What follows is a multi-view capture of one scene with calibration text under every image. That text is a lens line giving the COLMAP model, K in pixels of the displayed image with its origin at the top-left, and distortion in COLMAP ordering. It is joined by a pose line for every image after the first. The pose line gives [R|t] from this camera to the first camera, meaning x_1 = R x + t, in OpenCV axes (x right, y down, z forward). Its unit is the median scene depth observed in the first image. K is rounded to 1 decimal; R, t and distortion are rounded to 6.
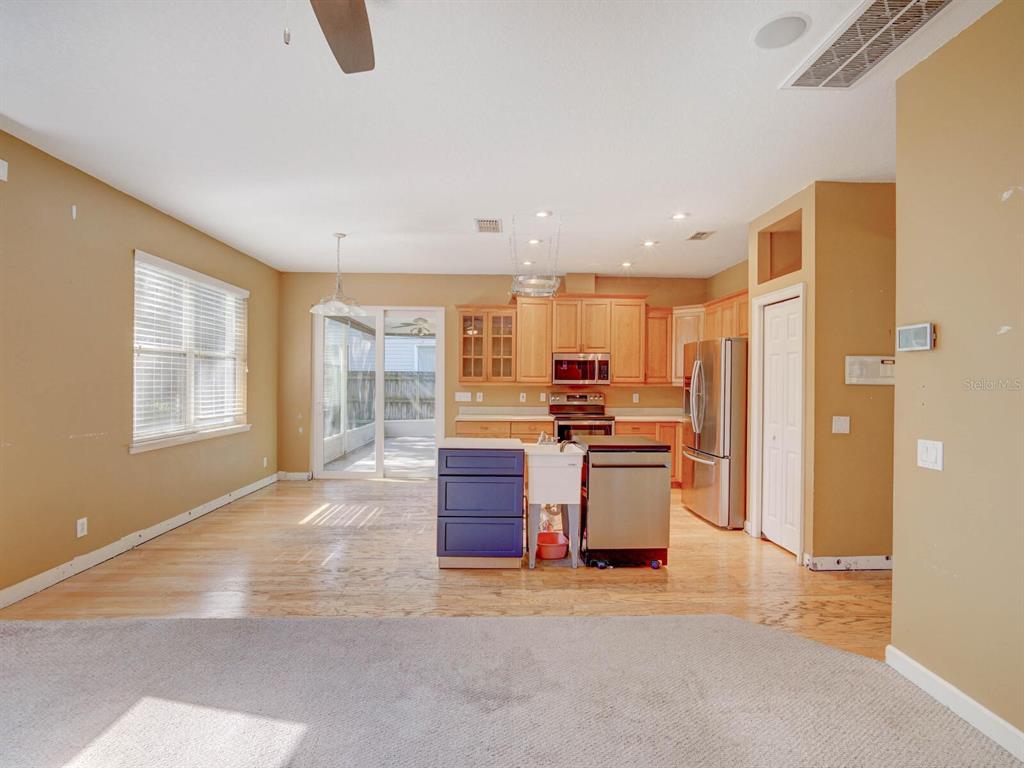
lens RADIAL K [[480.3, 0, 512.0], [0, 480.3, 384.0], [0, 0, 1]] dist [-0.002906, -0.000155]
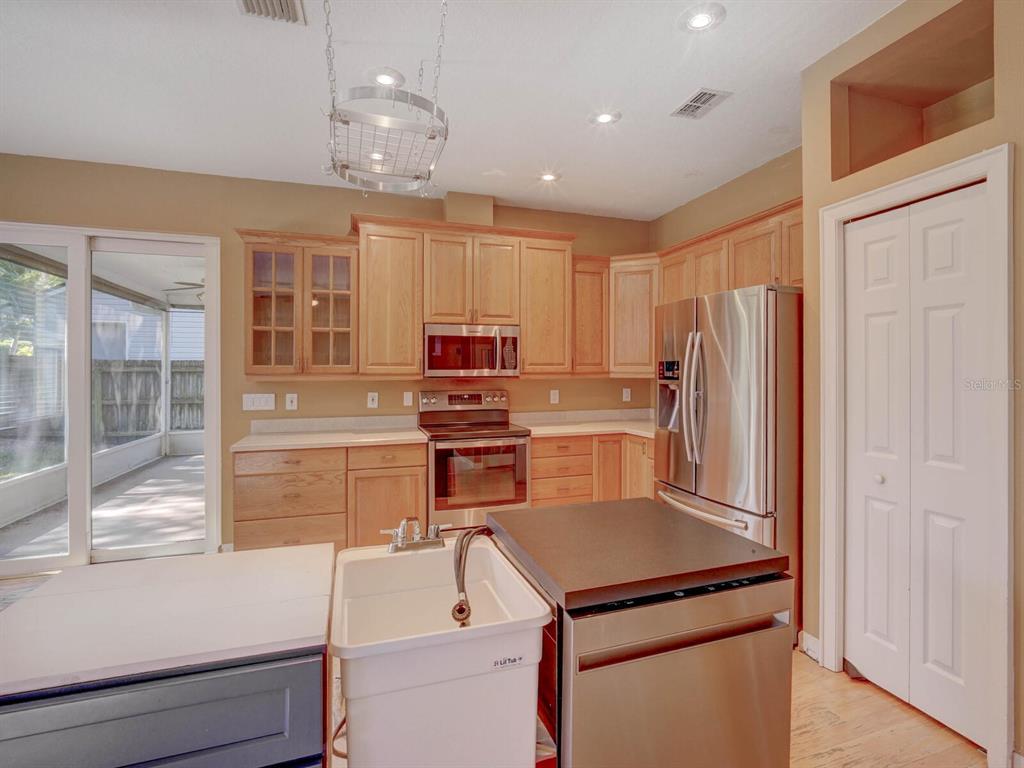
lens RADIAL K [[512.9, 0, 528.7], [0, 512.9, 365.1], [0, 0, 1]] dist [0.000491, 0.000114]
pose [[0.956093, -0.005987, 0.293004, 0.023219], [0.011686, 0.999775, -0.017703, -0.001724], [-0.292832, 0.020350, 0.955947, 0.369072]]
